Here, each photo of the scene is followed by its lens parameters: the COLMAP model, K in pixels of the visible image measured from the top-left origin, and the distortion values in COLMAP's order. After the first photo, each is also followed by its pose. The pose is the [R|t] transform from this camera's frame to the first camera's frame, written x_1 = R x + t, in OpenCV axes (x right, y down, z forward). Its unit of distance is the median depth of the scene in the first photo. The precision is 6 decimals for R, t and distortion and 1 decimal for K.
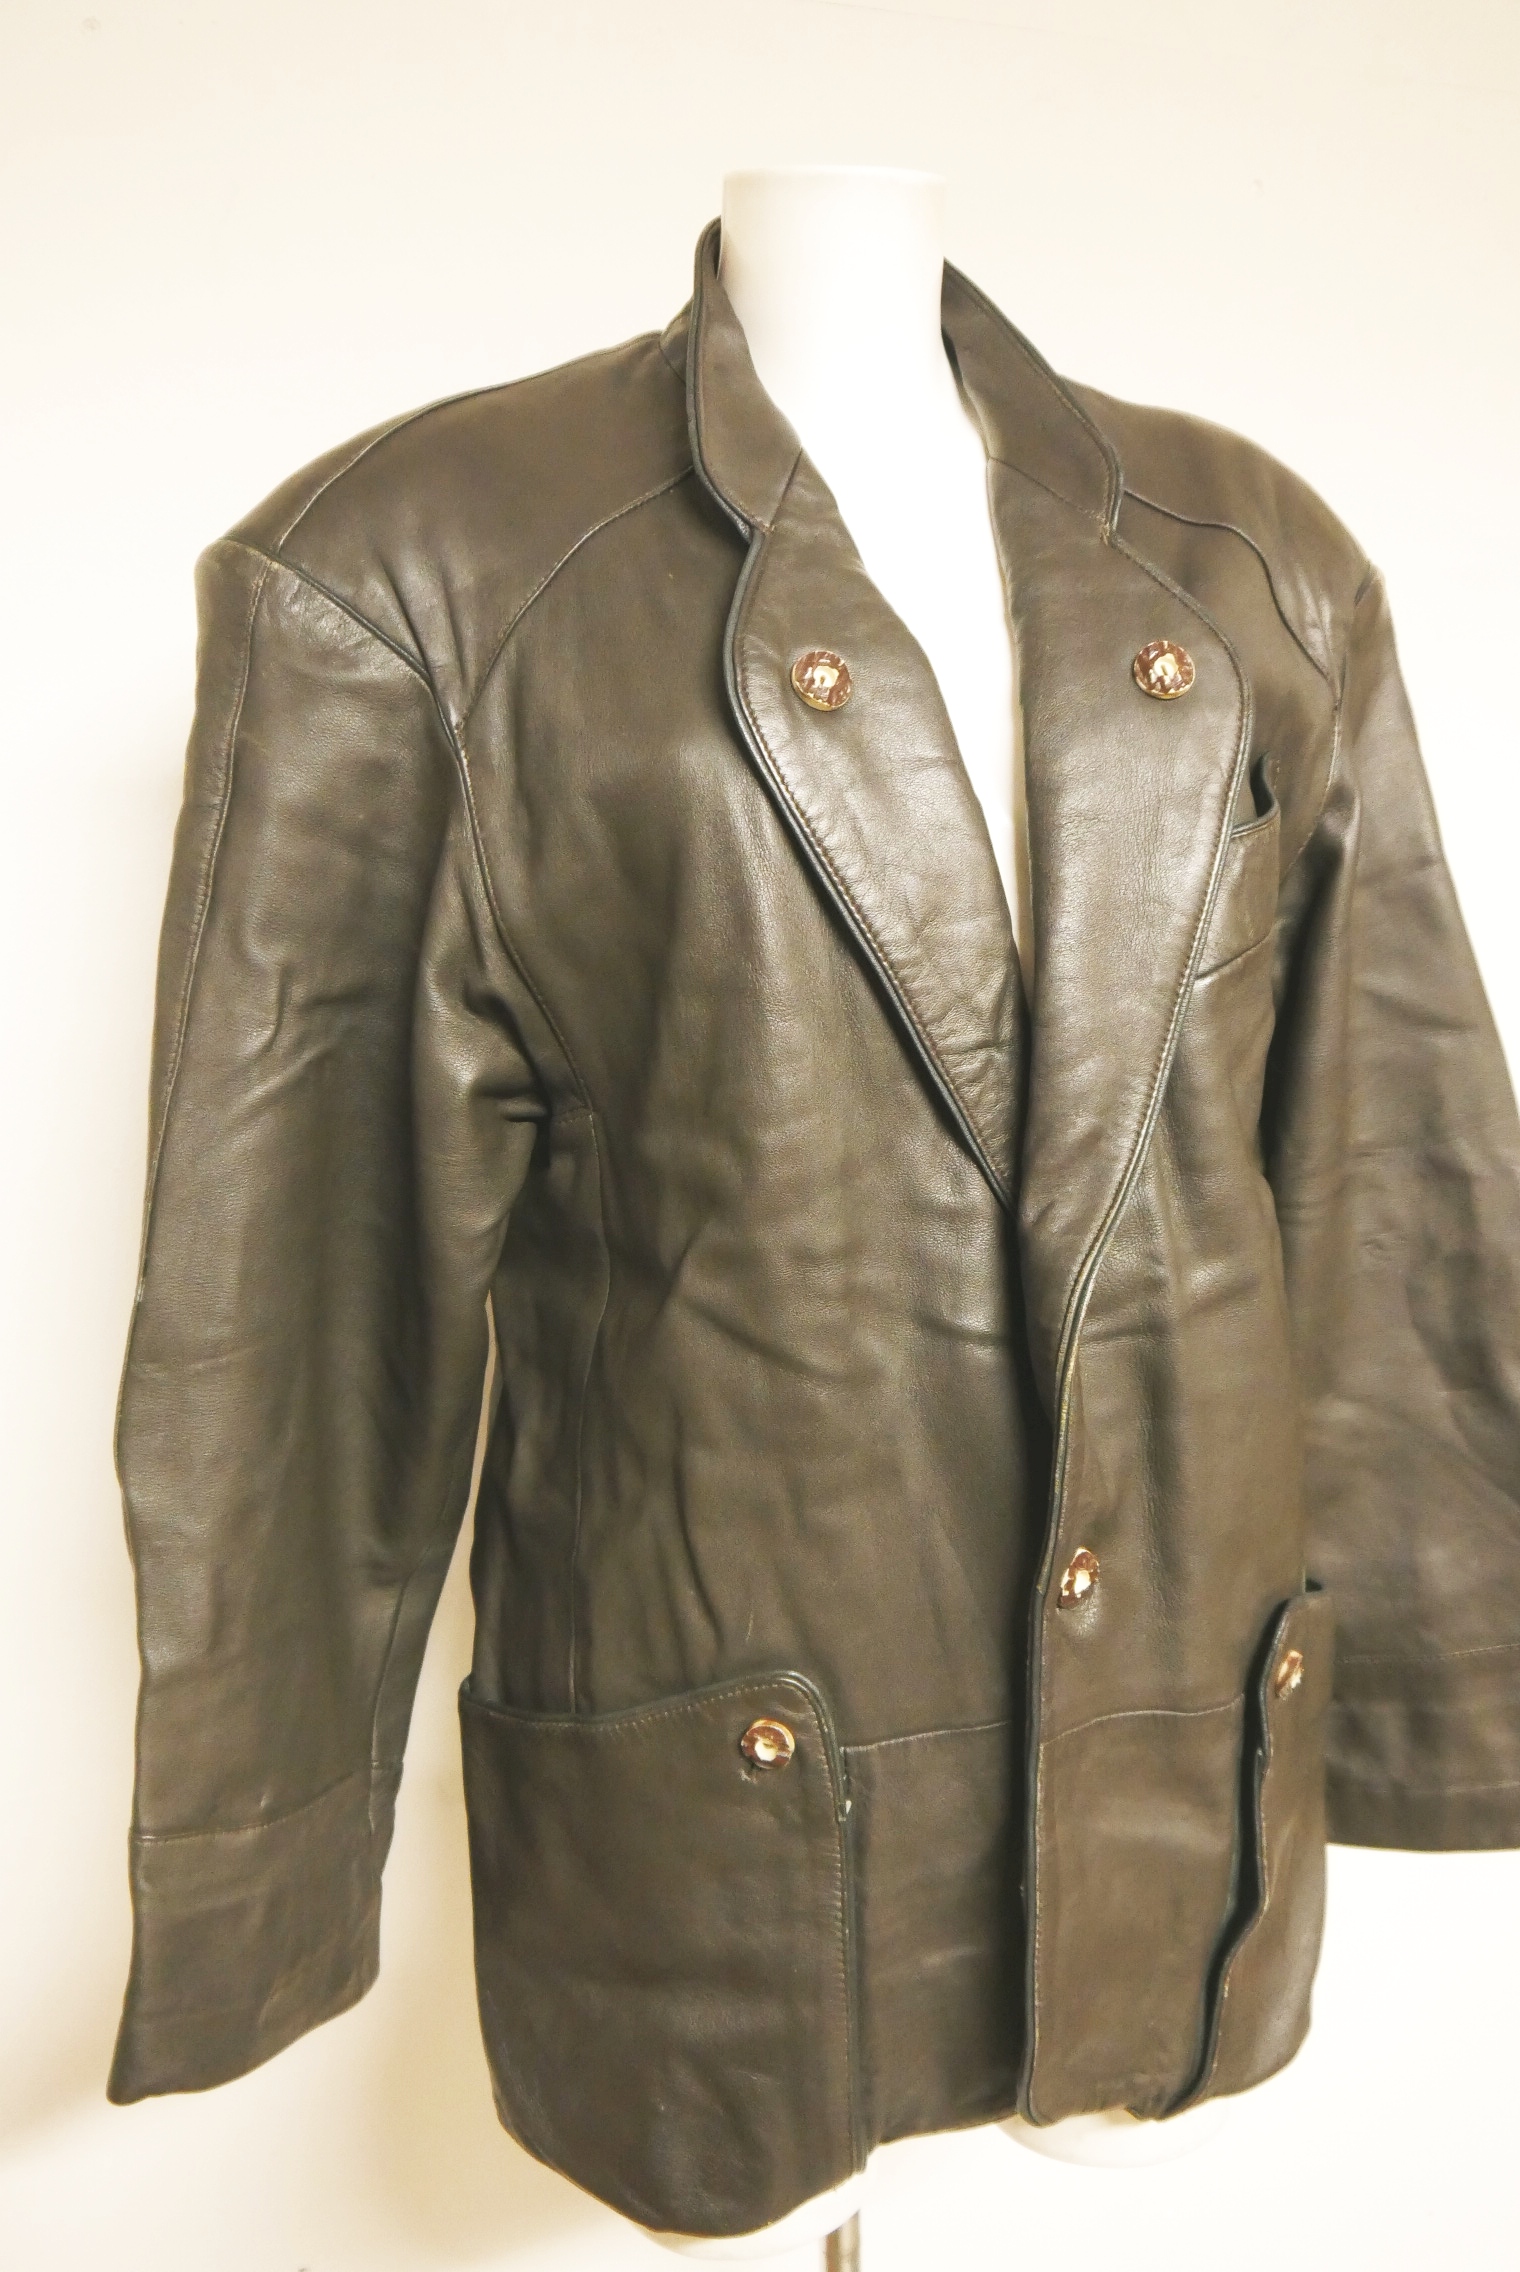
lens RADIAL K [[1863.4, 0, 760.0], [0, 1863.4, 1136.0], [0, 0, 1]] dist [-0.077473, 0.095791]
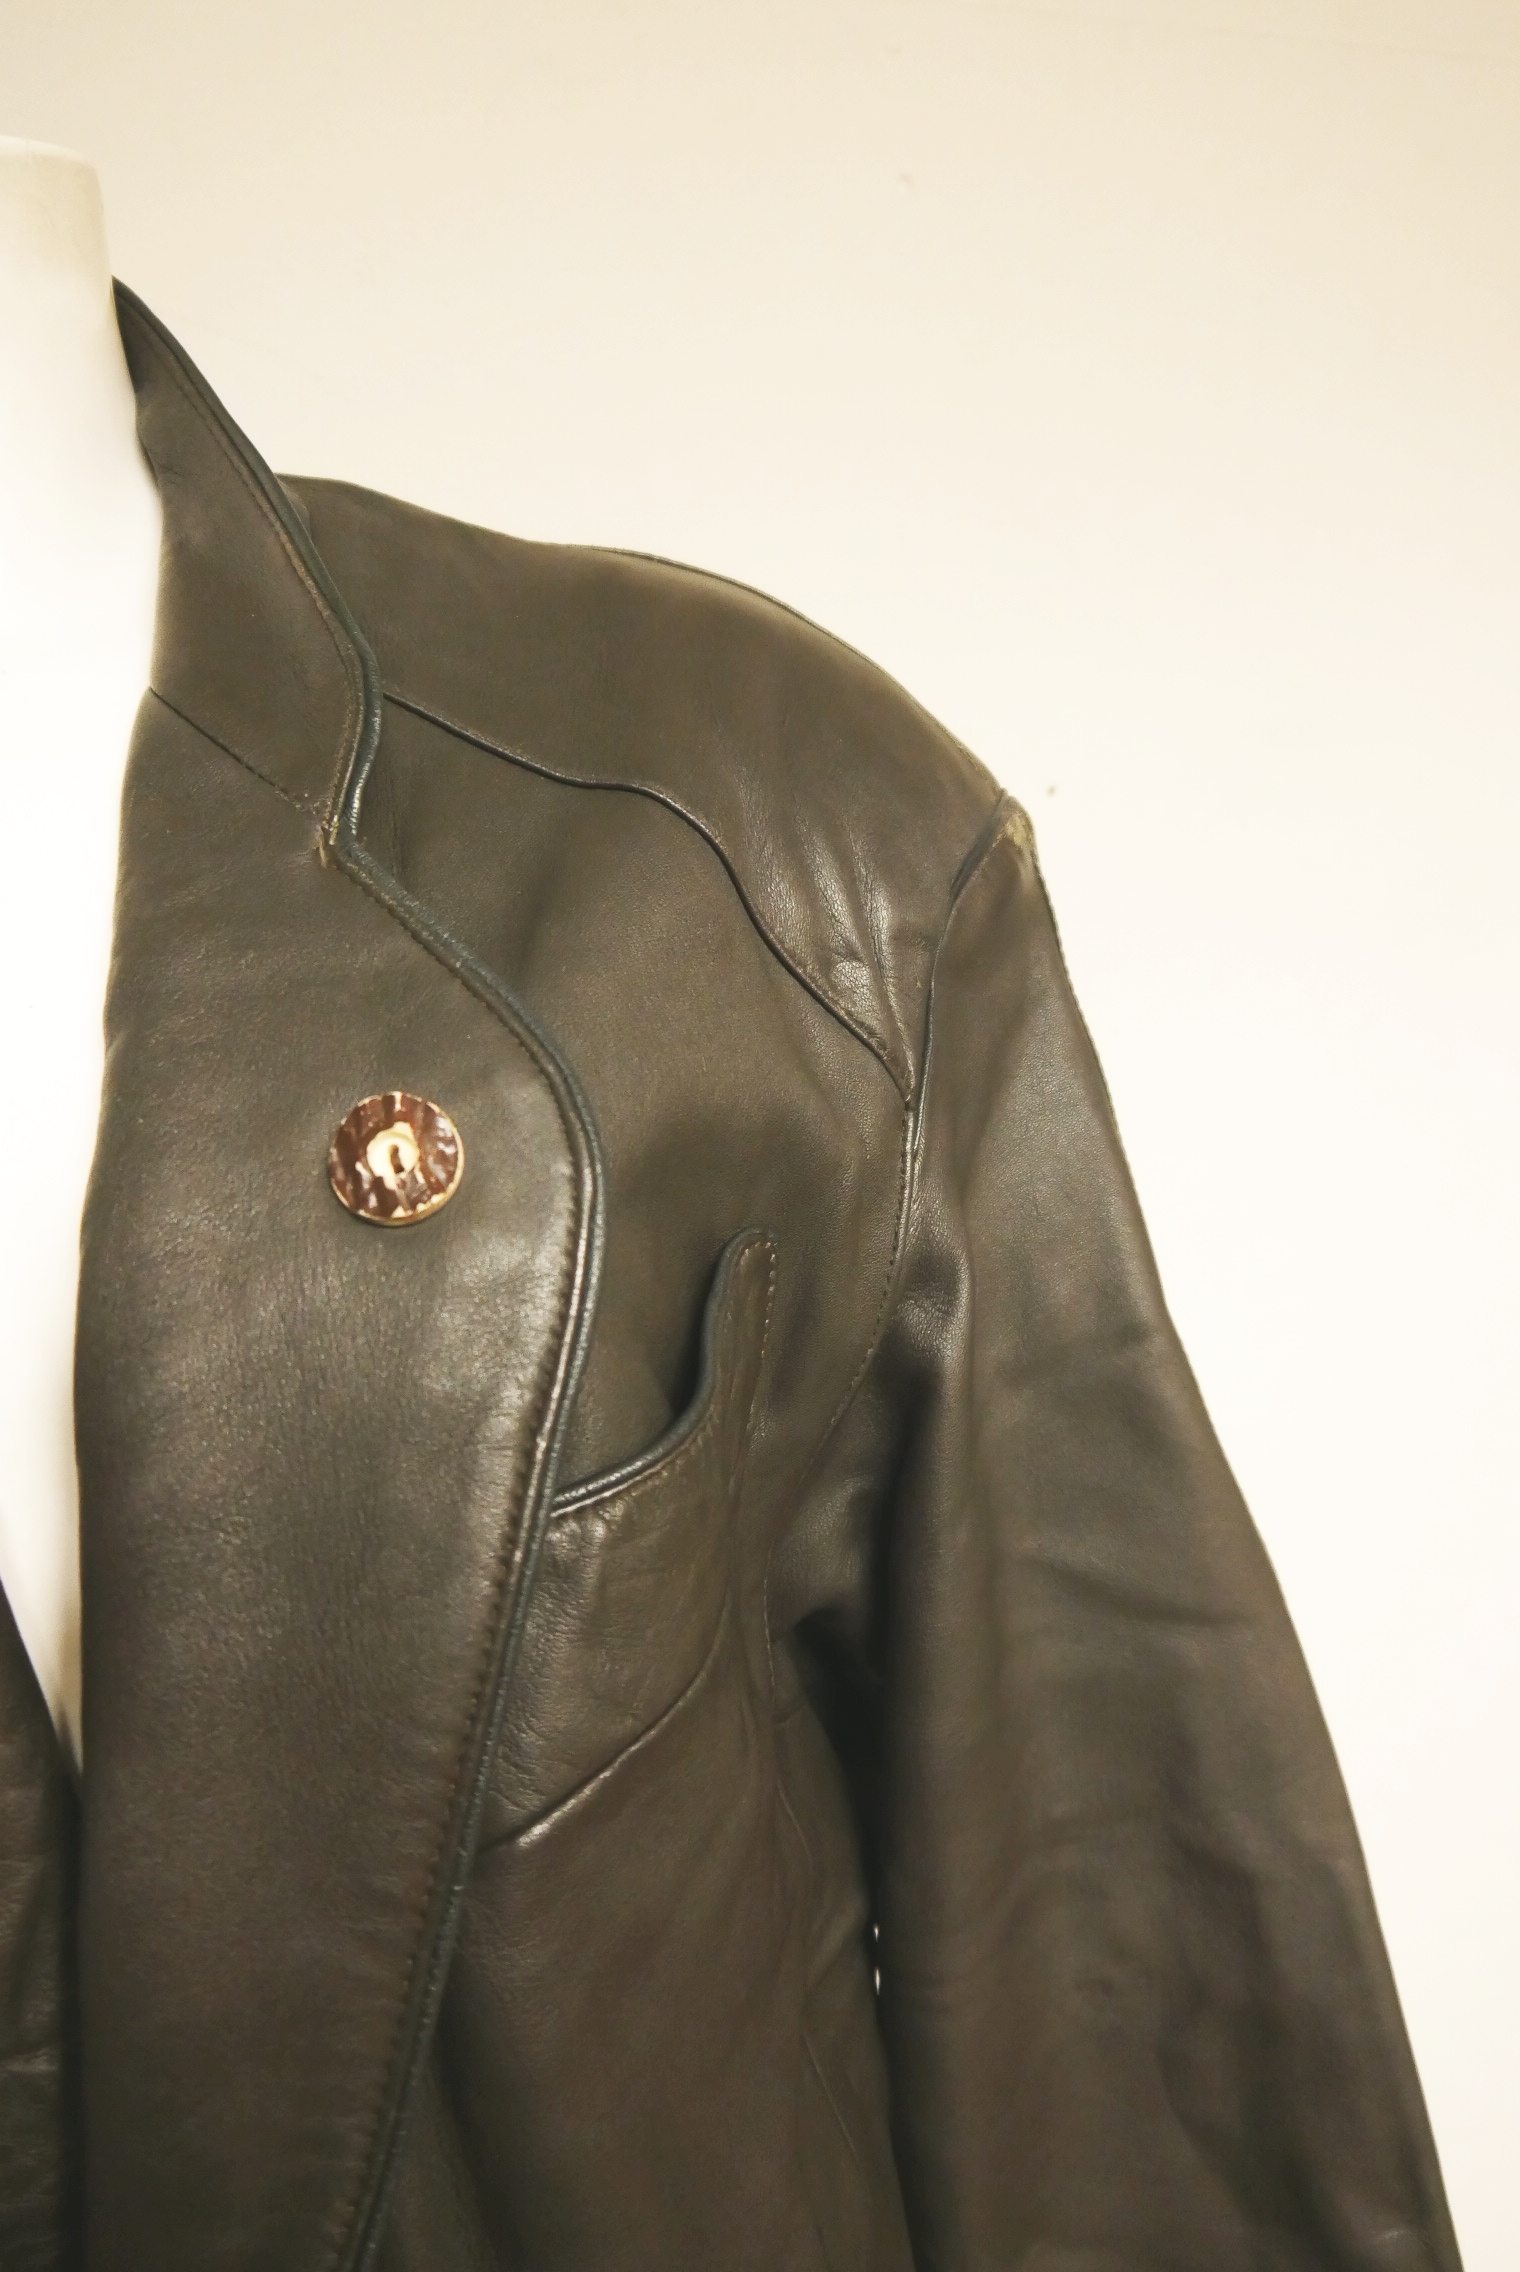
lens RADIAL K [[1863.4, 0, 760.0], [0, 1863.4, 1136.0], [0, 0, 1]] dist [-0.077473, 0.095791]
pose [[0.998597, -0.052855, 0.003066, 0.266409], [0.052935, 0.997839, -0.038935, -0.203425], [-0.001001, 0.039043, 0.999237, 0.471397]]
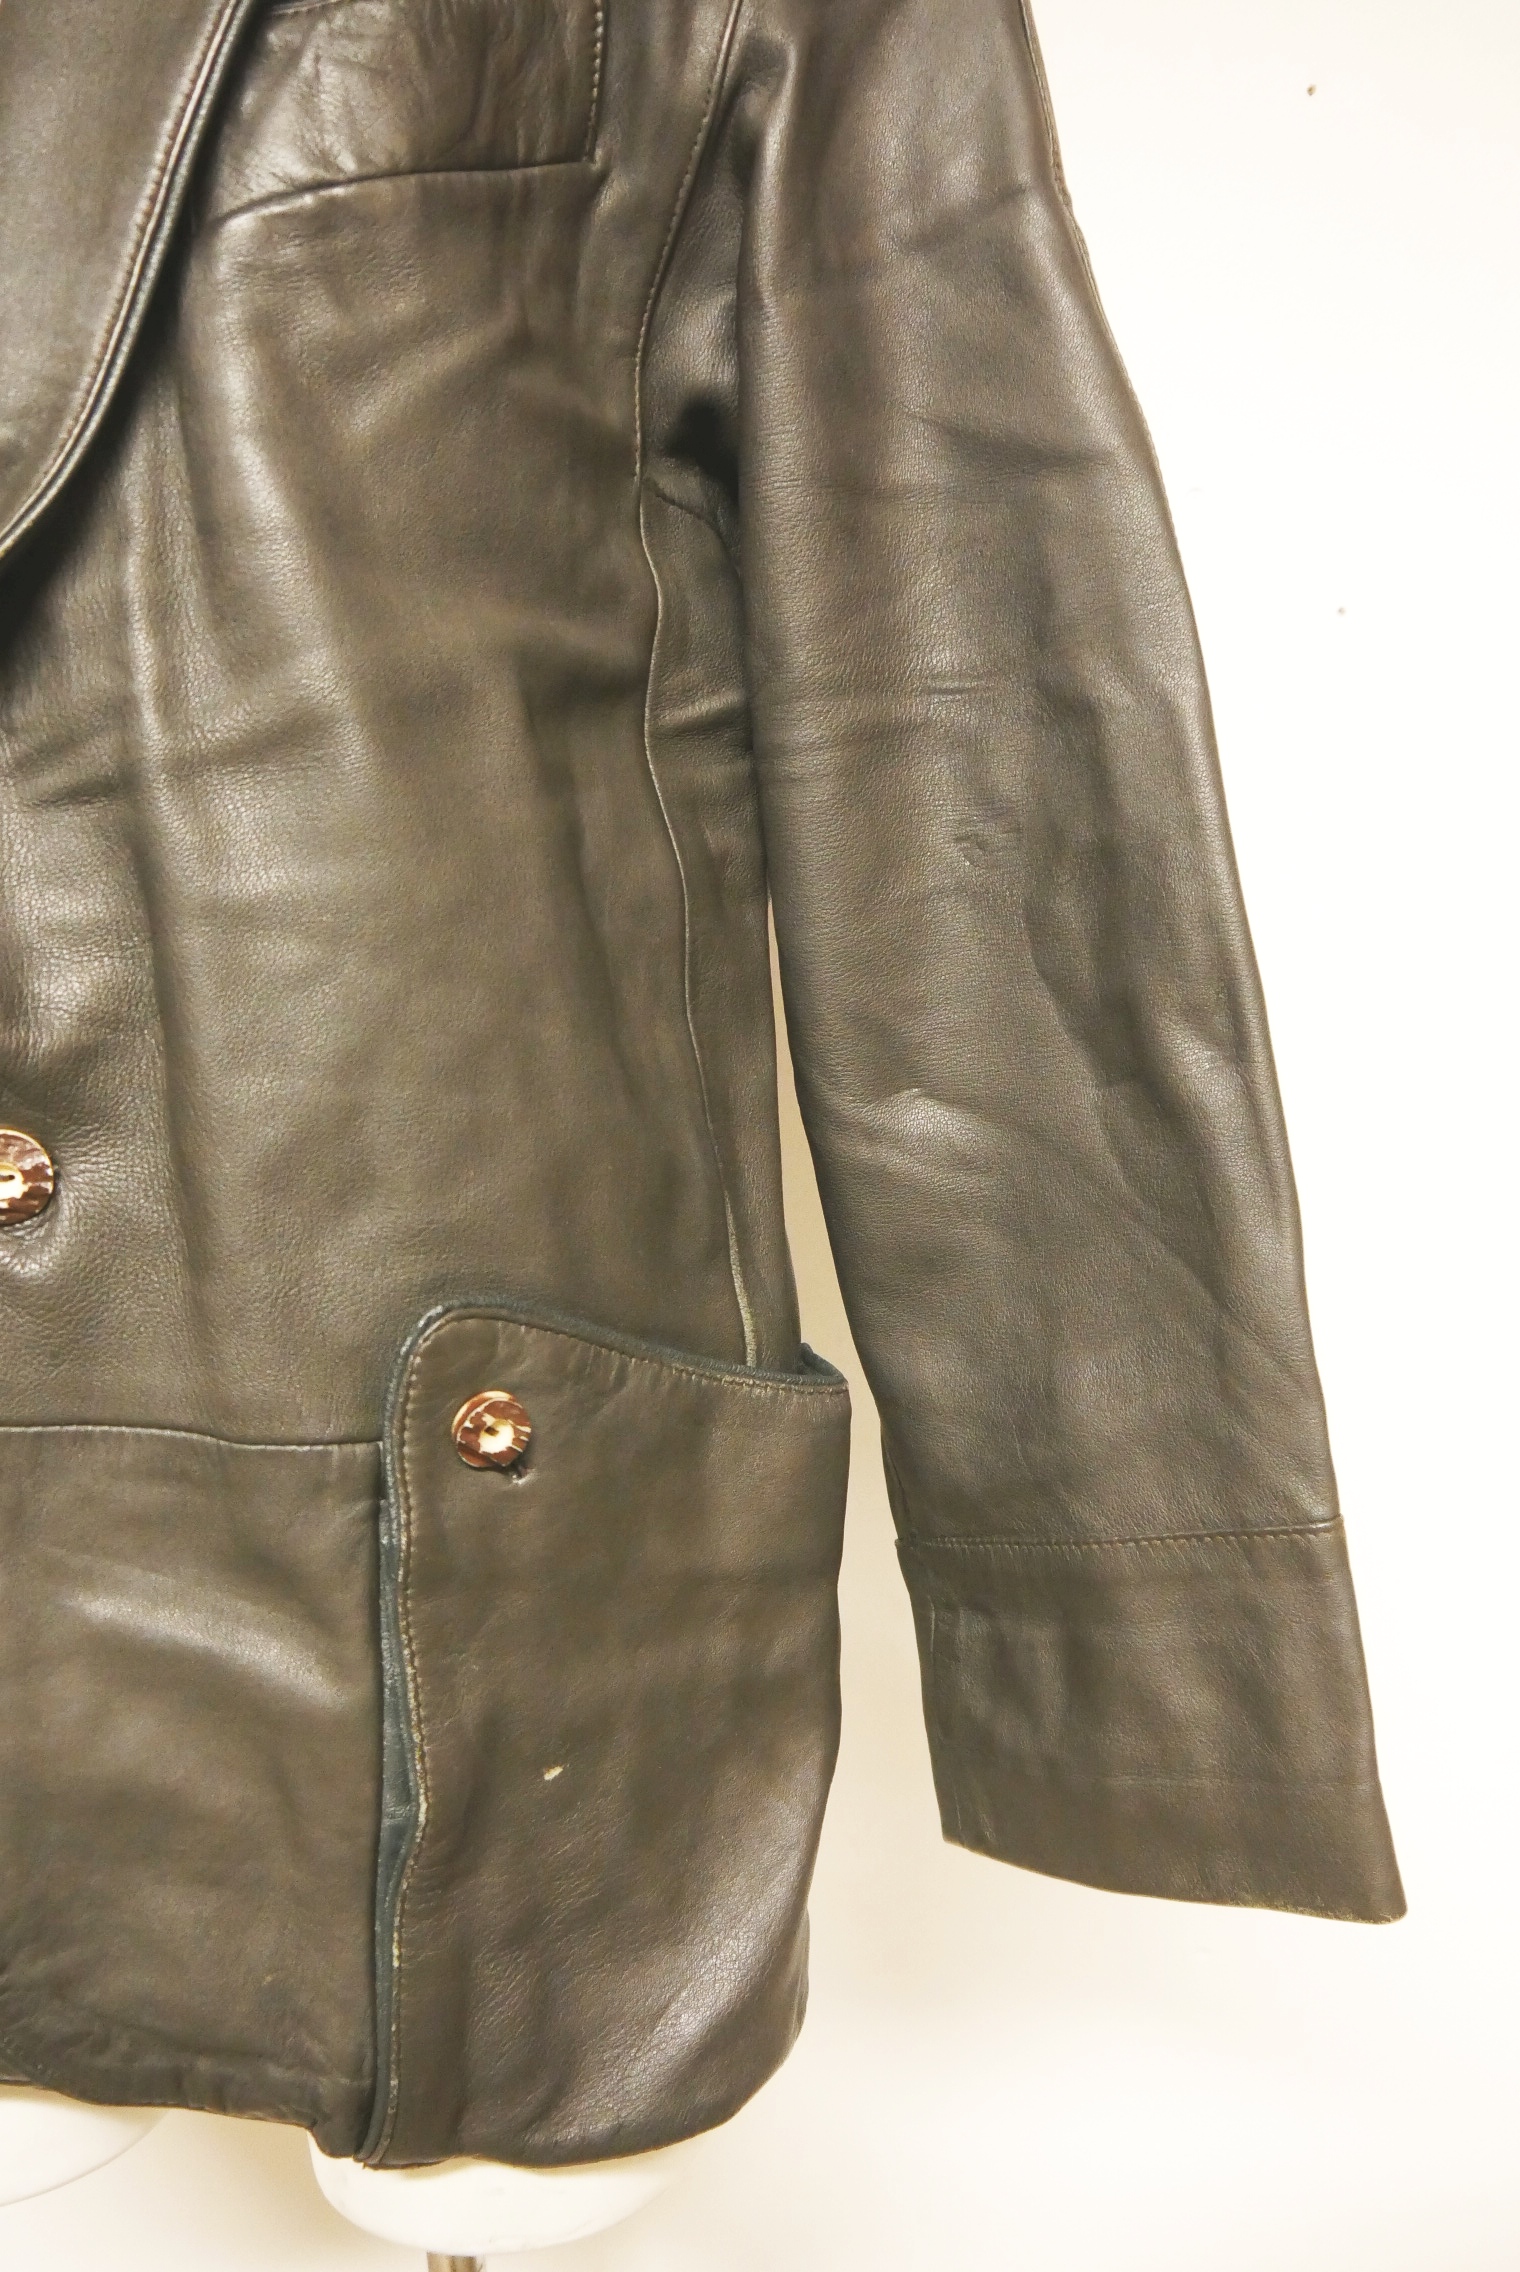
lens RADIAL K [[1863.4, 0, 760.0], [0, 1863.4, 1136.0], [0, 0, 1]] dist [-0.077473, 0.095791]
pose [[0.919045, 0.025997, -0.393294, 0.565233], [-0.049354, 0.997559, -0.049390, 0.209901], [0.391050, 0.064803, 0.918085, 0.452508]]
